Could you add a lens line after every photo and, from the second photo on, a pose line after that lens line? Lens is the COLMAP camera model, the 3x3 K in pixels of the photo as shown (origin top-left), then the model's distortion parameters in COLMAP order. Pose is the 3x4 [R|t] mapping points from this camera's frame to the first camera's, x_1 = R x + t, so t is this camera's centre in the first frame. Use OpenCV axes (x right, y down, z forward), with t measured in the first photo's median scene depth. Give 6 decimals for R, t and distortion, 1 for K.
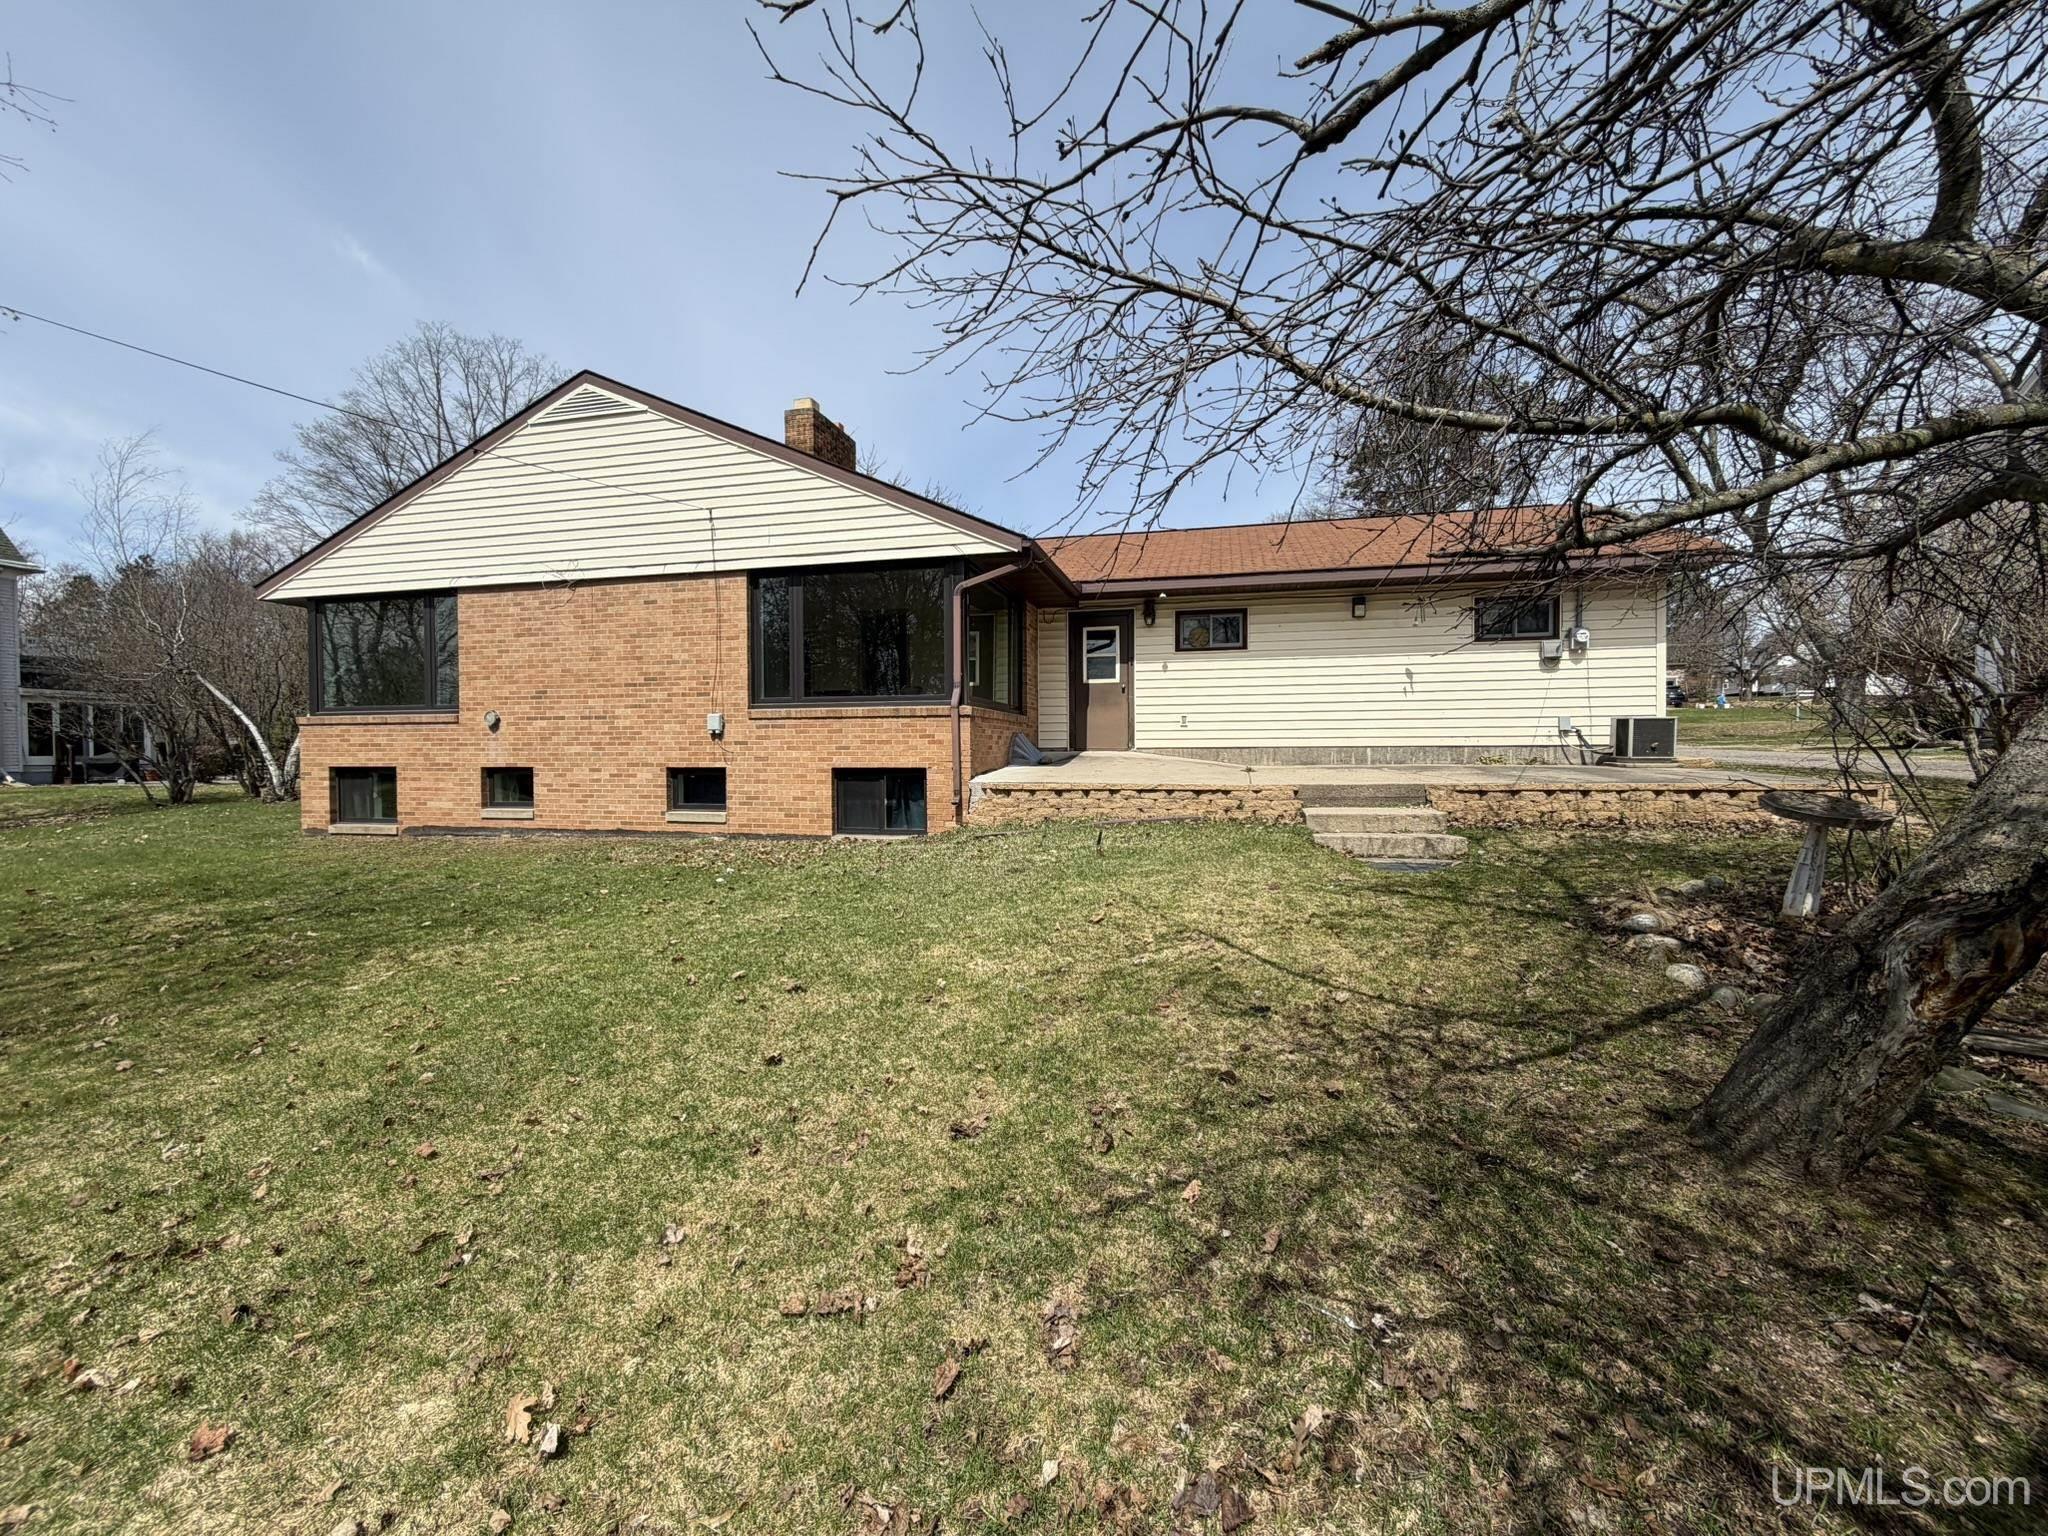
lens RADIAL K [[814.3, 0, 1024.9], [0, 814.3, 777.8], [0, 0, 1]] dist [-0.000881, -0.000230]
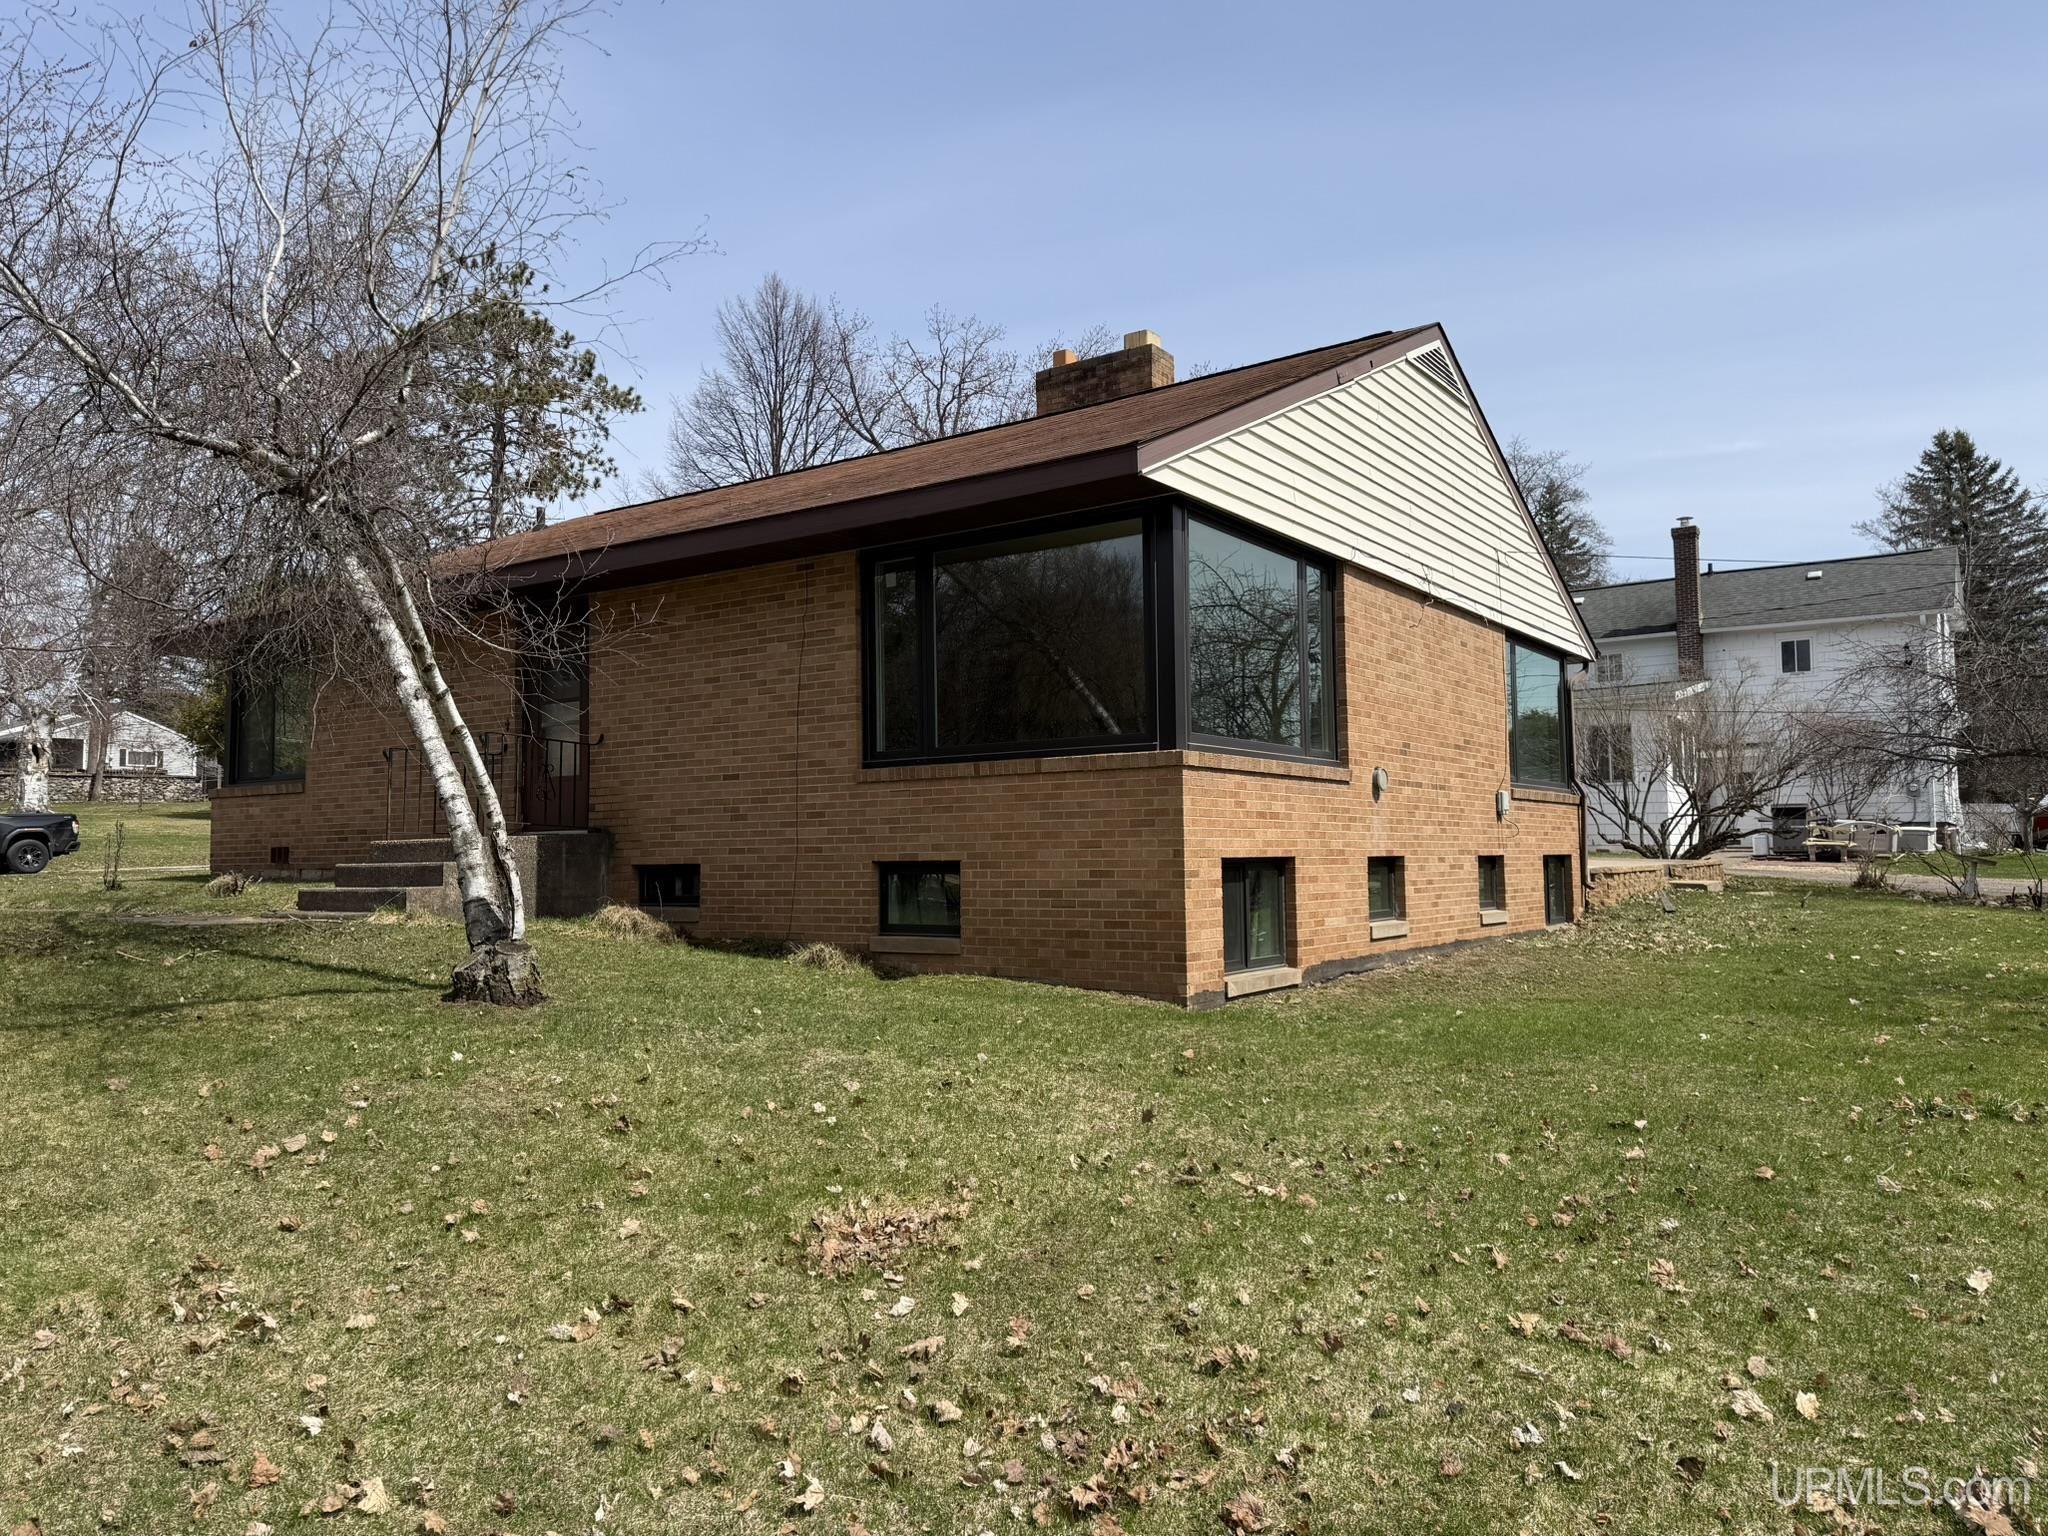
lens RADIAL K [[1435.9, 0, 1024.0], [0, 1435.9, 763.2], [0, 0, 1]] dist [0.010039, 0.000410]
pose [[0.367332, 0.060382, 0.928128, -1.758066], [0.037074, 0.996147, -0.079480, -0.006348], [-0.929351, 0.063605, 0.363678, 0.831458]]
